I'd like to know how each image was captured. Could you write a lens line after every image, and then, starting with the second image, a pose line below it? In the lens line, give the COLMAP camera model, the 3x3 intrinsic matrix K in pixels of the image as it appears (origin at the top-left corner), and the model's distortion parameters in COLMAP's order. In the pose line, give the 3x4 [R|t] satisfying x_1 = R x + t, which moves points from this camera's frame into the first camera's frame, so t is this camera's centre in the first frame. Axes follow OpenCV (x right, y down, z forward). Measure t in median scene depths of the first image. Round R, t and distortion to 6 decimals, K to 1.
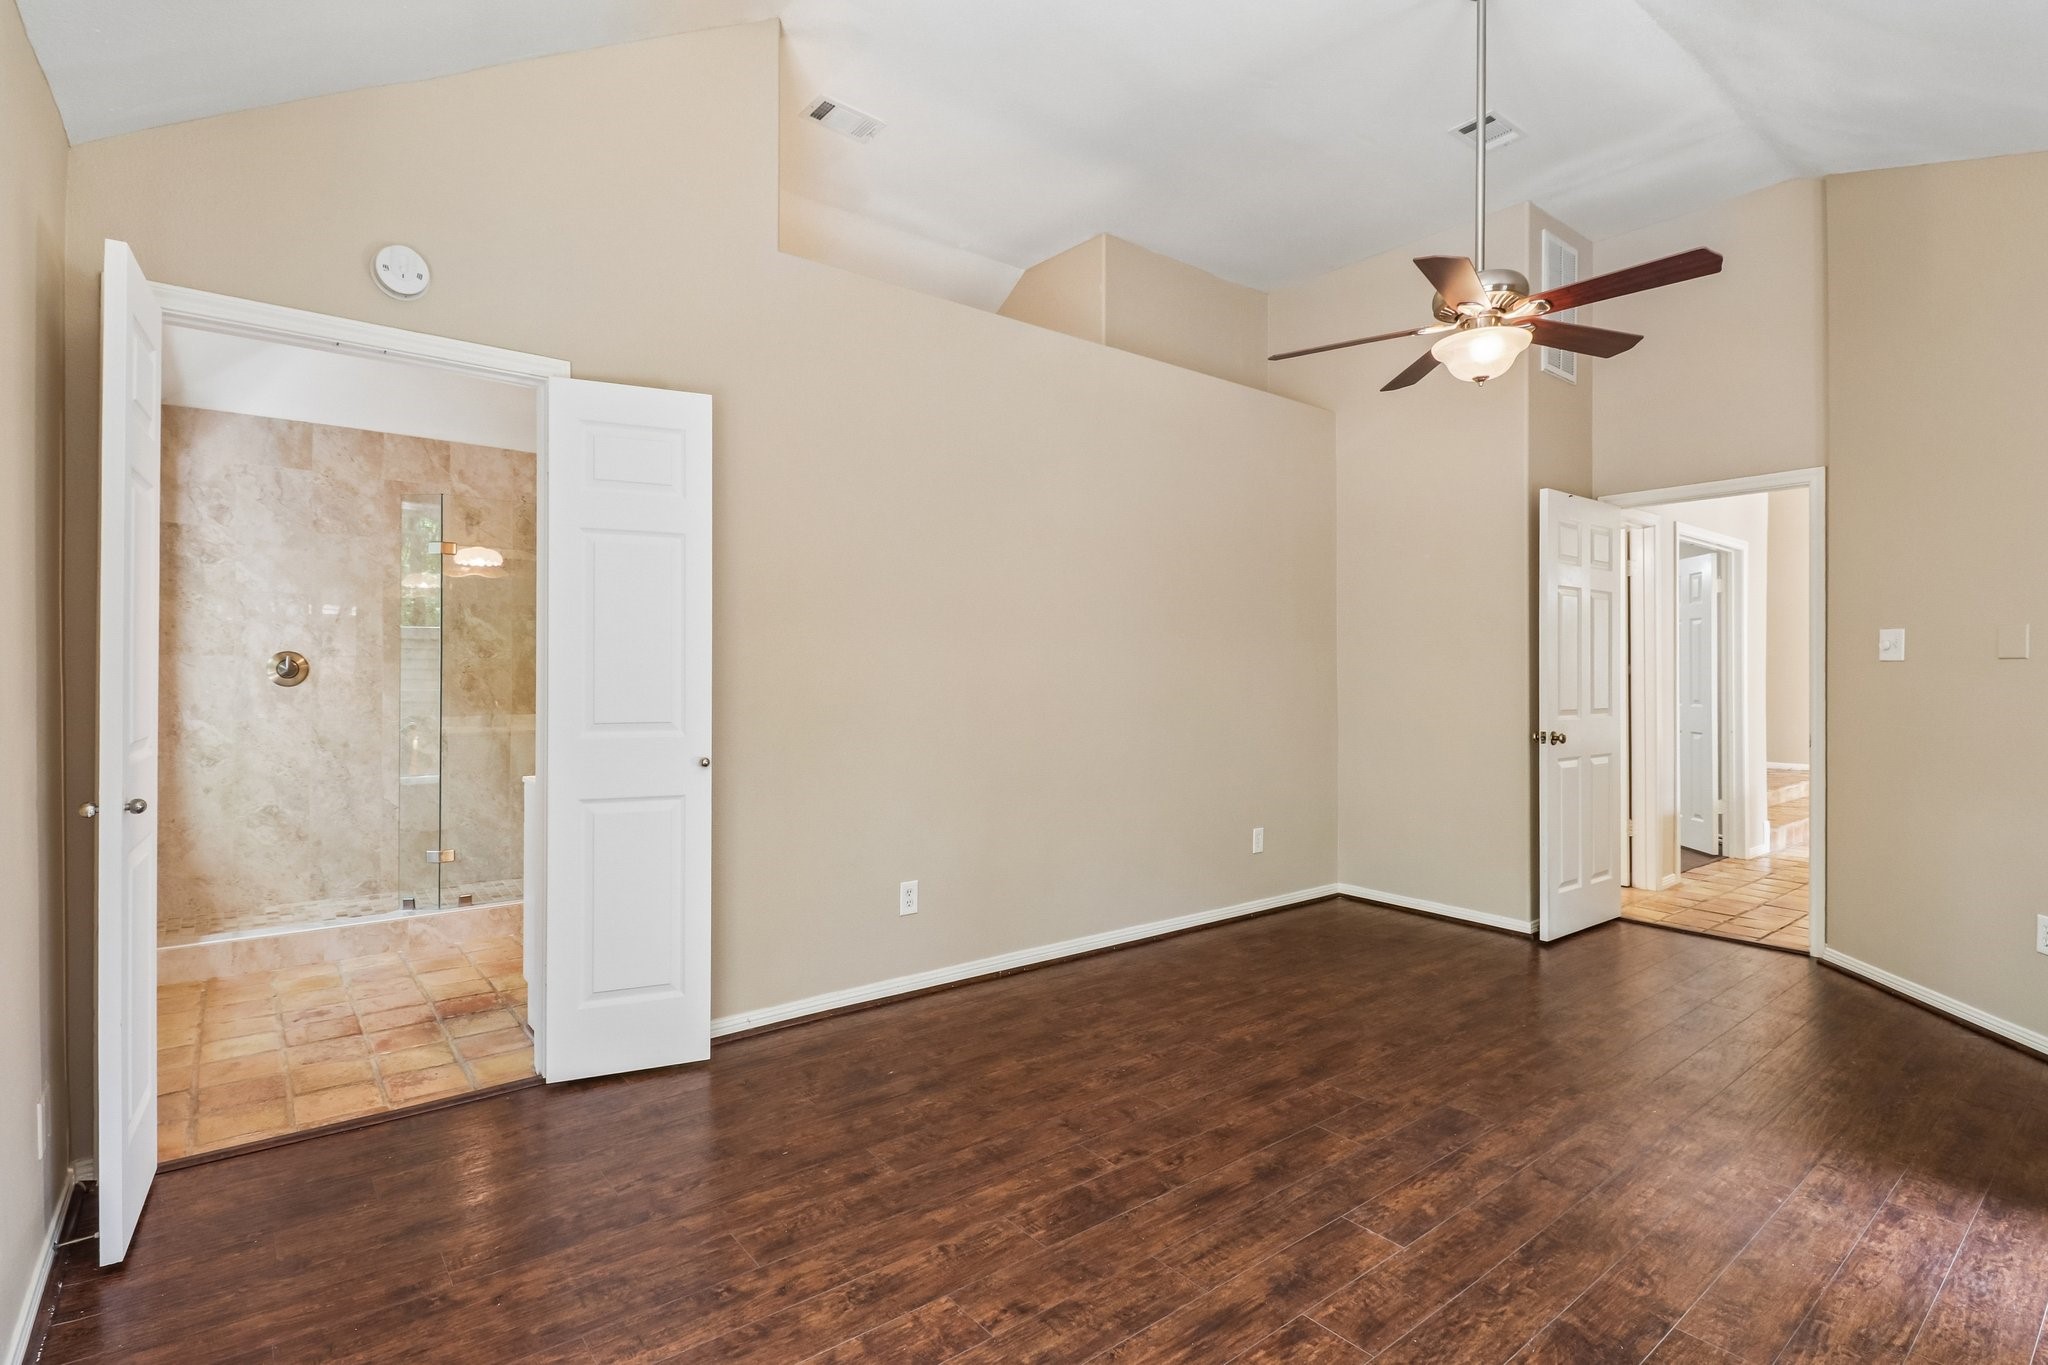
lens RADIAL K [[973.2, 0, 993.9], [0, 973.2, 683.9], [0, 0, 1]] dist [0.036364, -0.000109]
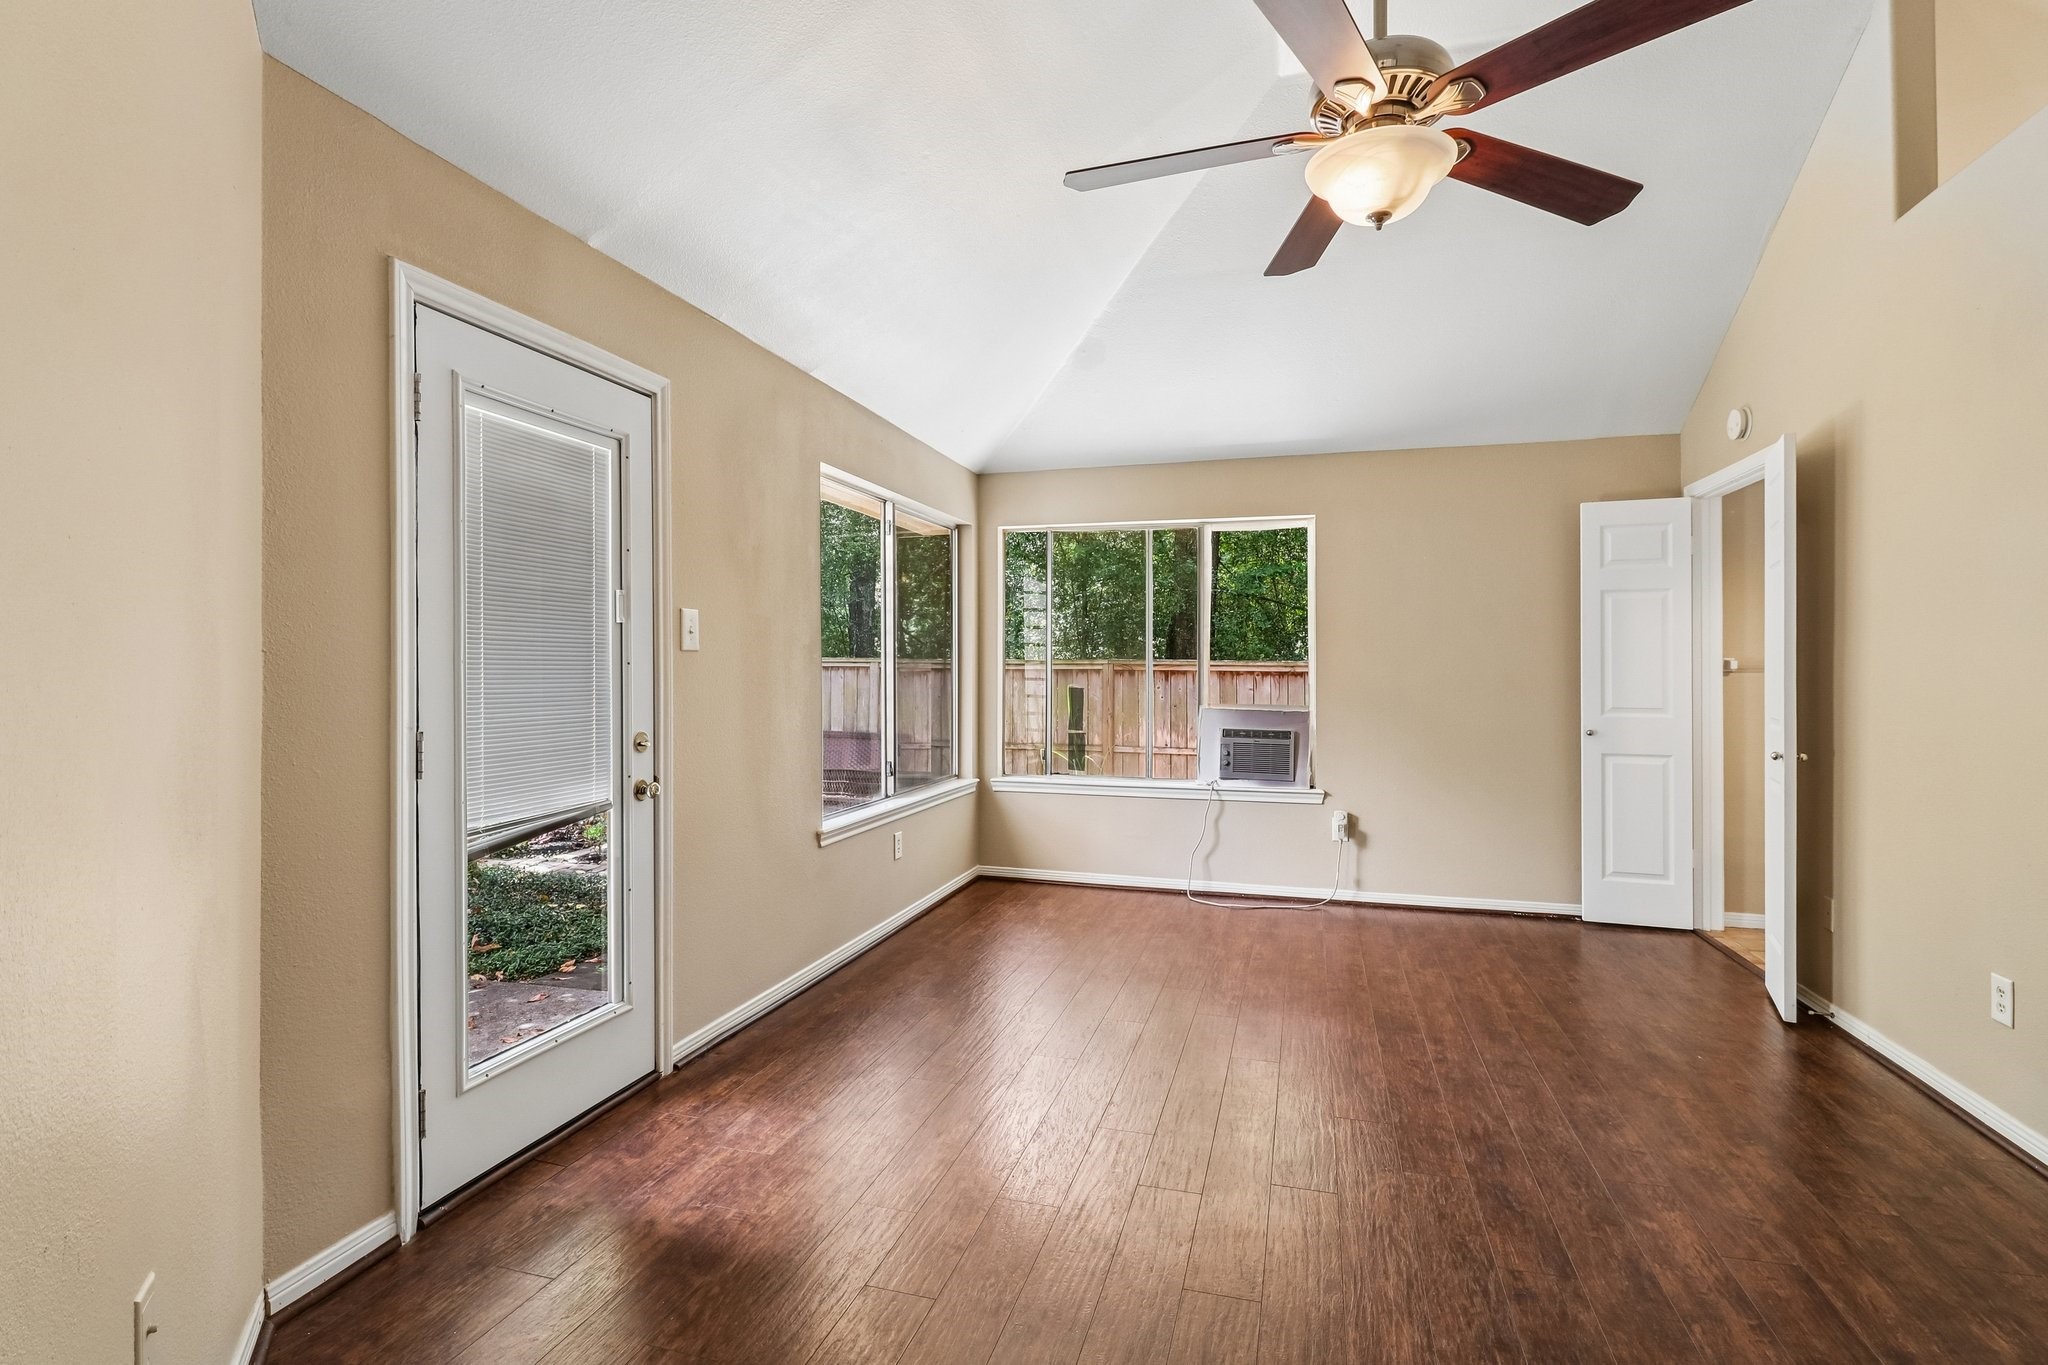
lens RADIAL K [[965.9, 0, 1023.1], [0, 965.9, 677.4], [0, 0, 1]] dist [0.000568, -0.013177]
pose [[-0.810720, -0.006121, -0.585402, 1.216691], [-0.009289, 0.999954, 0.002409, -0.004024], [0.585361, 0.007391, -0.810739, 1.581329]]
